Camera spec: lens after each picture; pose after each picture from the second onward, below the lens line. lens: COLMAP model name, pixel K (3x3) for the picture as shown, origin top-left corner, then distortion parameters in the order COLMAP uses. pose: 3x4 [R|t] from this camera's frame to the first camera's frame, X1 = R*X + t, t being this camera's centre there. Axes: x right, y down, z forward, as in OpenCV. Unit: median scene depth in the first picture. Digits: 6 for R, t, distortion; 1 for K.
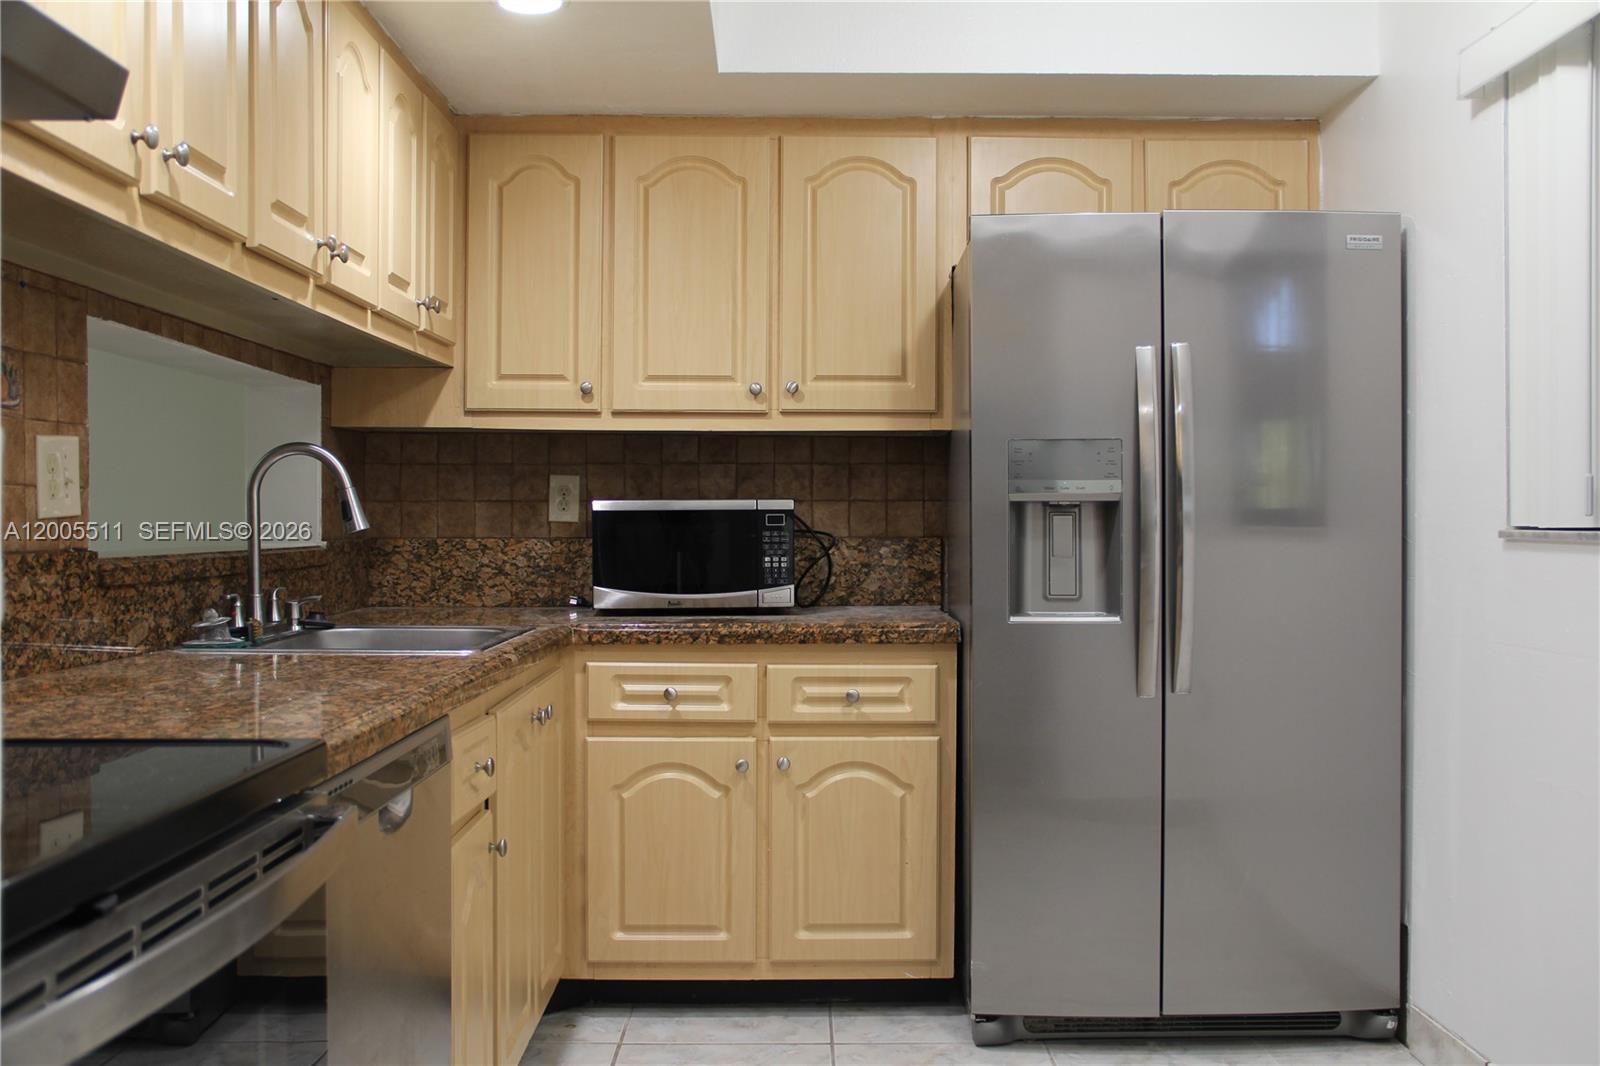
lens RADIAL K [[1525.5, 0, 802.1], [0, 1525.5, 534.2], [0, 0, 1]] dist [-0.057105, 0.000000]
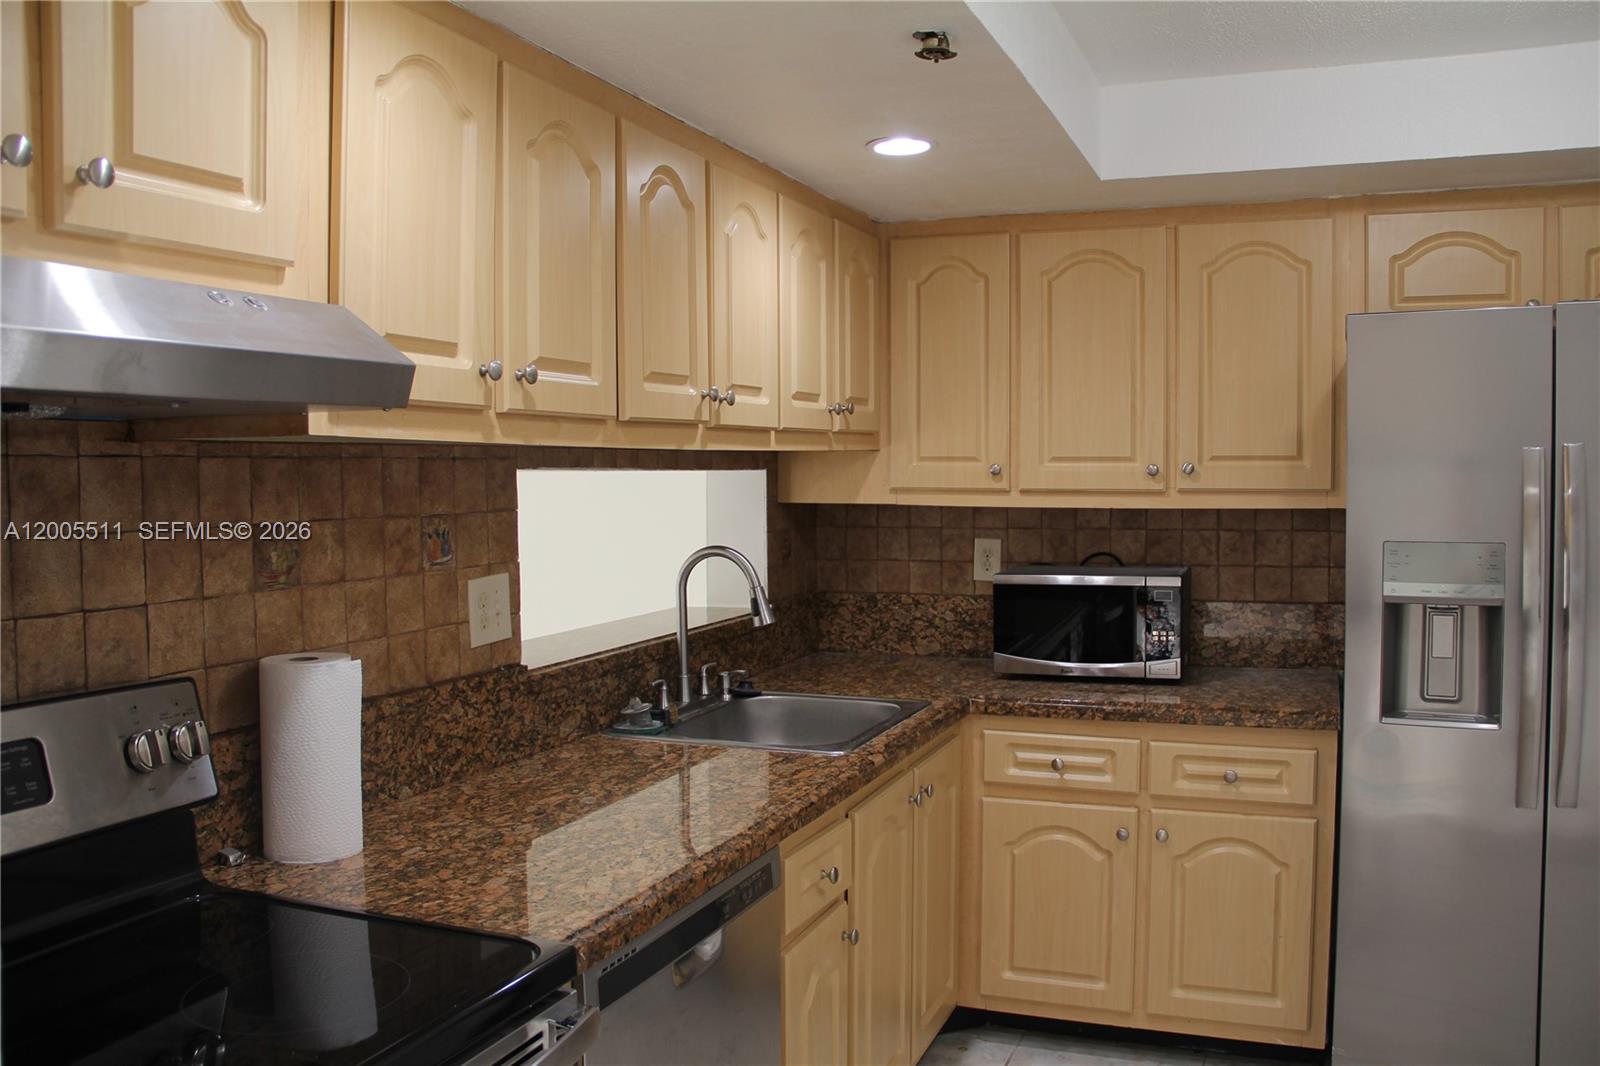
lens RADIAL K [[1344.4, 0, 804.2], [0, 1344.4, 538.8], [0, 0, 1]] dist [-0.172521, 0.150489]
pose [[0.929525, 0.011621, -0.368577, 0.091460], [0.003447, 0.999186, 0.040197, -0.092480], [0.368744, -0.038635, 0.928728, 0.066107]]
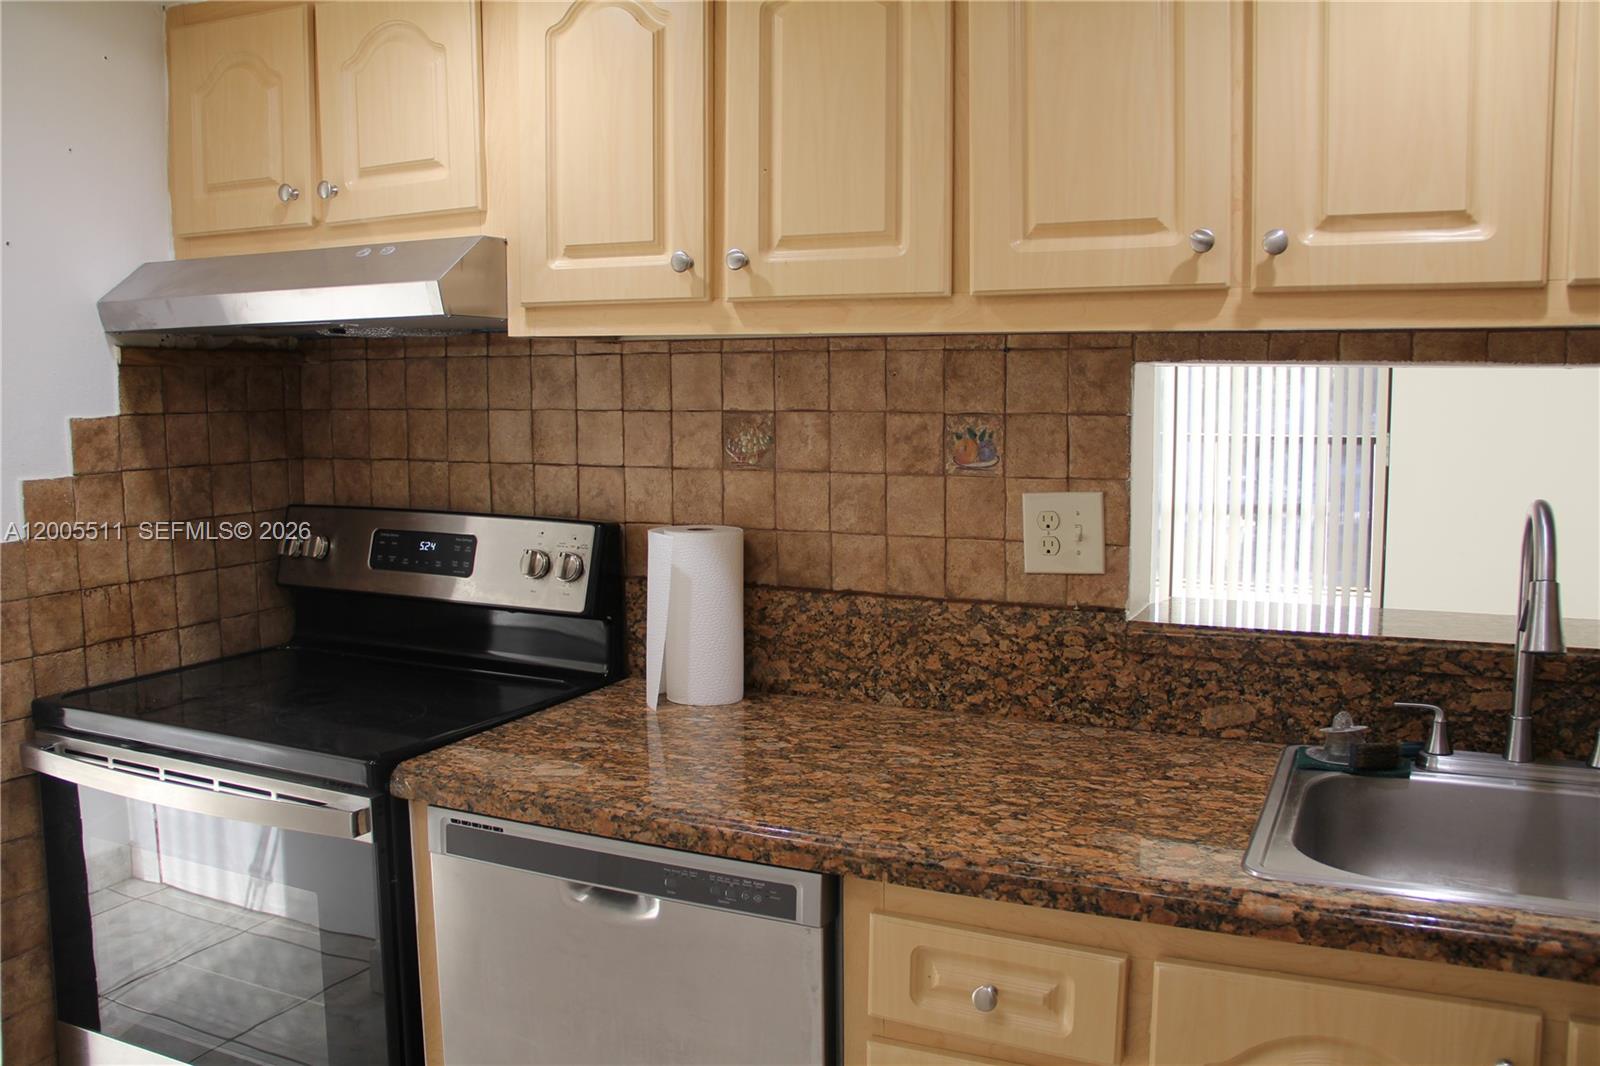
lens RADIAL K [[1344.4, 0, 809.5], [0, 1344.4, 526.6], [0, 0, 1]] dist [-0.172521, 0.150489]
pose [[-0.411045, 0.093365, -0.906821, 0.255890], [-0.009935, 0.994224, 0.106867, -0.091279], [0.911561, 0.052936, -0.407743, 0.811051]]
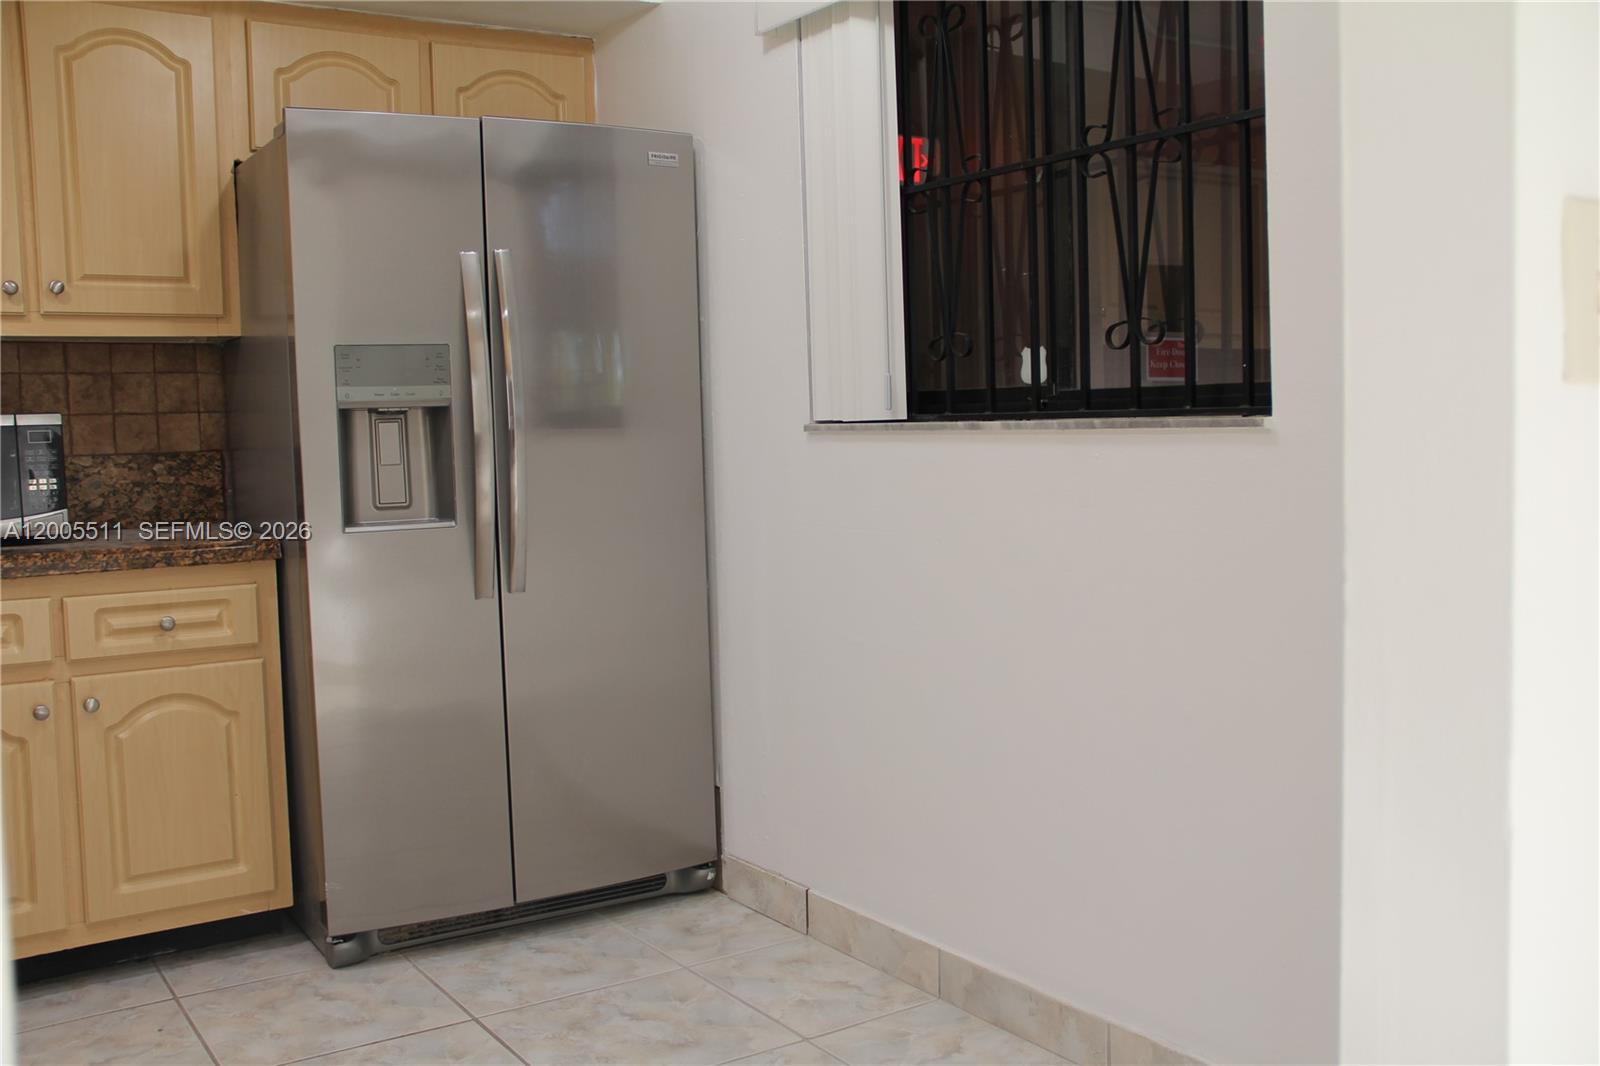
lens RADIAL K [[1525.5, 0, 812.0], [0, 1525.5, 532.5], [0, 0, 1]] dist [-0.057105, 0.000000]
pose [[0.842477, -0.059910, 0.535391, -0.122696], [0.029916, 0.997466, 0.064542, 0.003595], [-0.537902, -0.038359, 0.842135, 0.023855]]
